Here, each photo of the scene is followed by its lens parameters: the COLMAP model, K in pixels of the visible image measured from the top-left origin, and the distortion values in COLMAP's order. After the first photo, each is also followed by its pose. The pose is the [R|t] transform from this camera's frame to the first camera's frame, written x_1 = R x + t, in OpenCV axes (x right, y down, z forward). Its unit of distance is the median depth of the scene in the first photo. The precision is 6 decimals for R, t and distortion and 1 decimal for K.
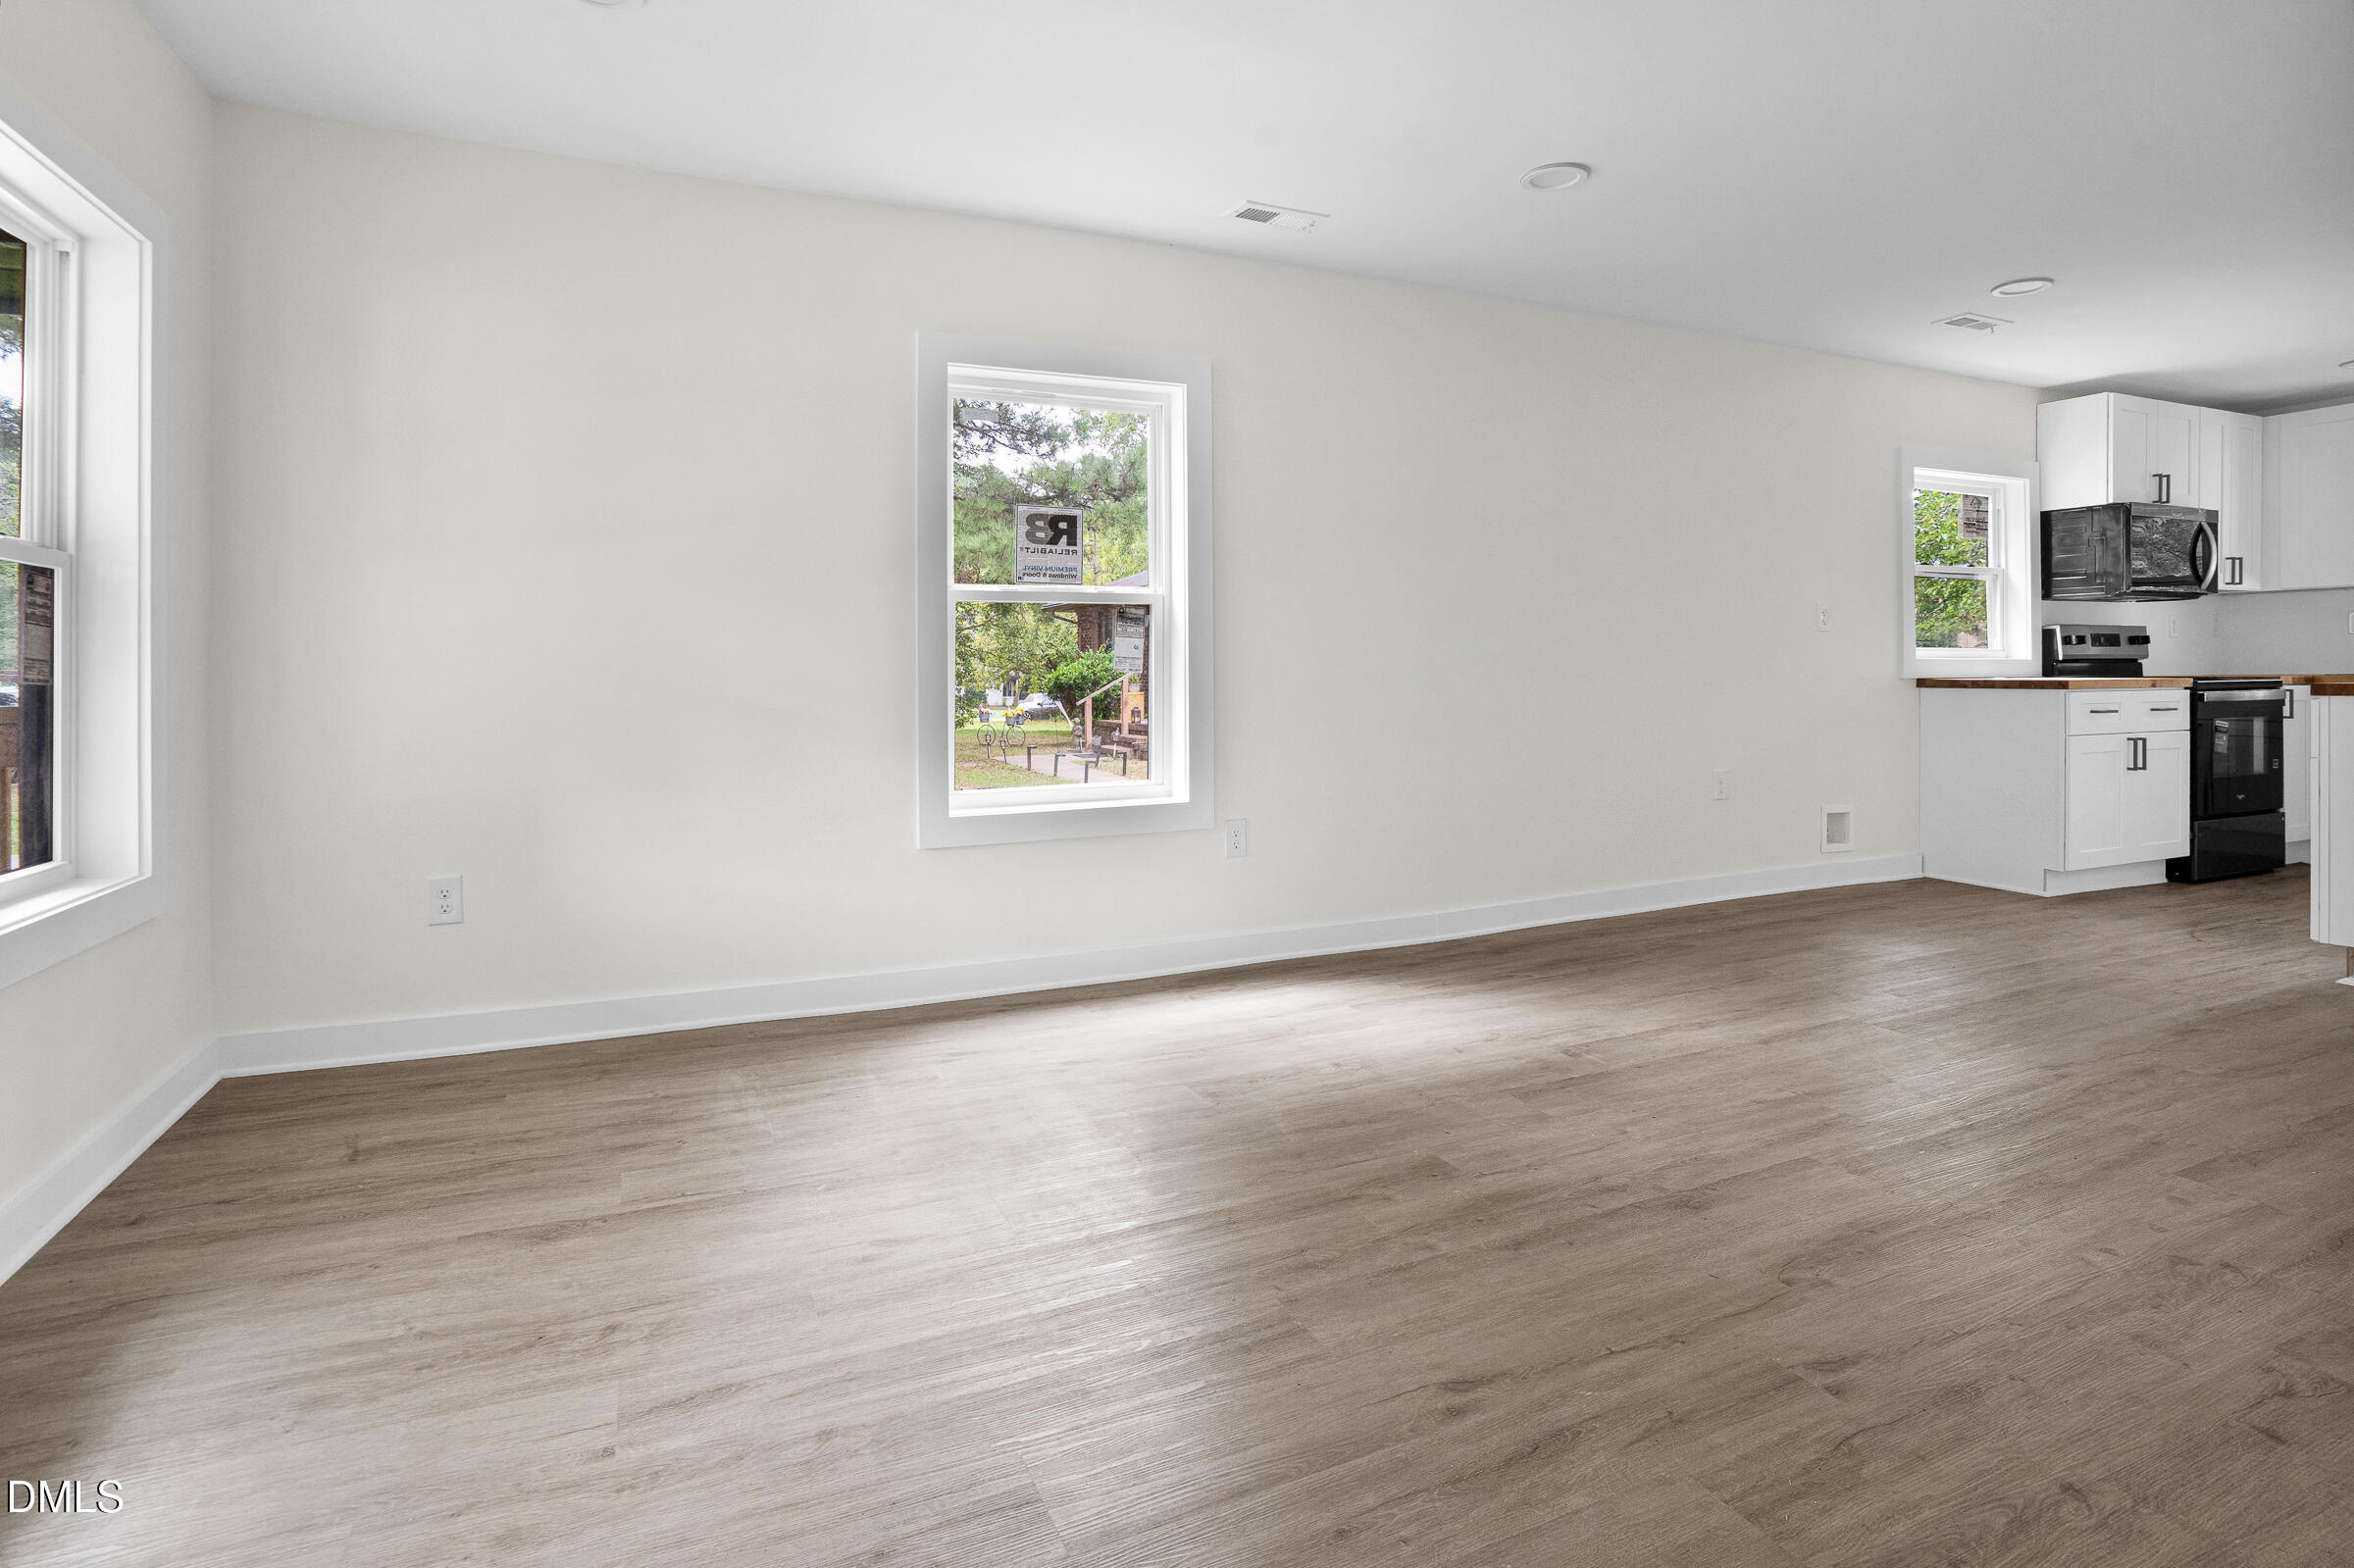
lens RADIAL K [[1146.0, 0, 1112.4], [0, 1146.0, 684.9], [0, 0, 1]] dist [-0.051684, 0.015349]
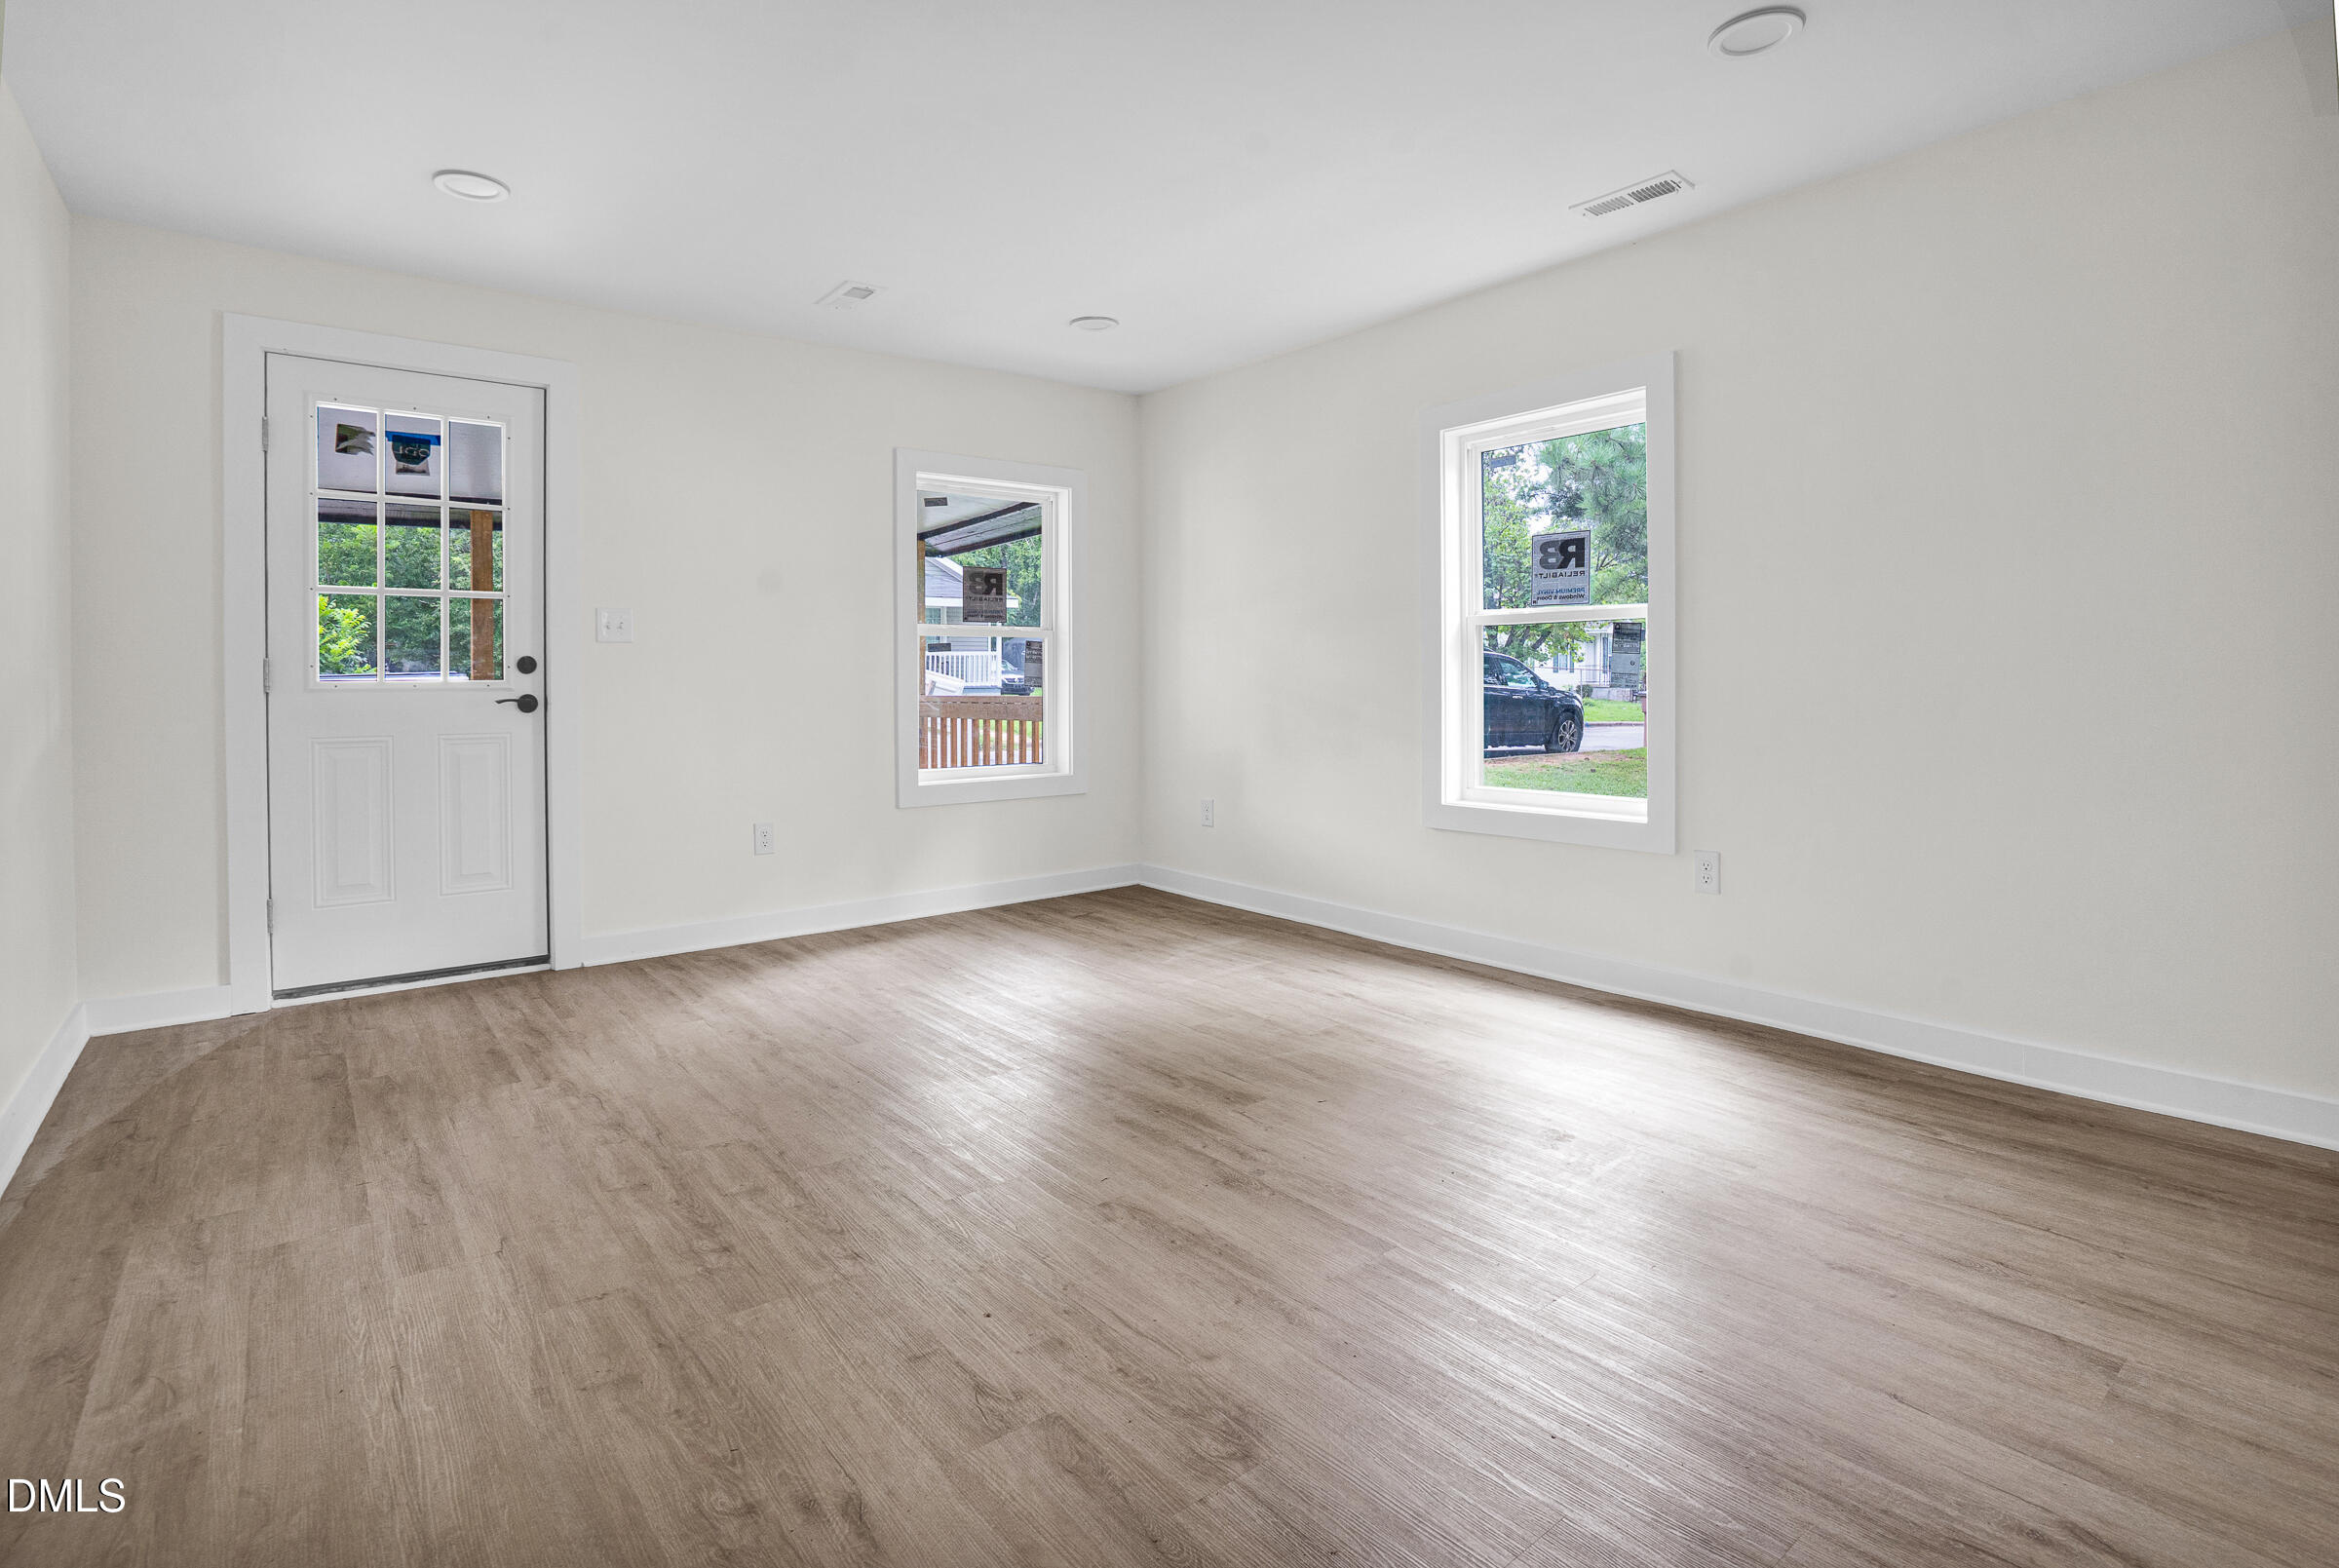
lens RADIAL K [[1105.5, 0, 1137.7], [0, 1105.5, 693.7], [0, 0, 1]] dist [-0.050542, 0.018403]
pose [[0.273453, 0.017774, -0.961721, 1.452144], [-0.010652, 0.999824, 0.015449, -0.029084], [0.961826, 0.006020, 0.273595, 0.590292]]
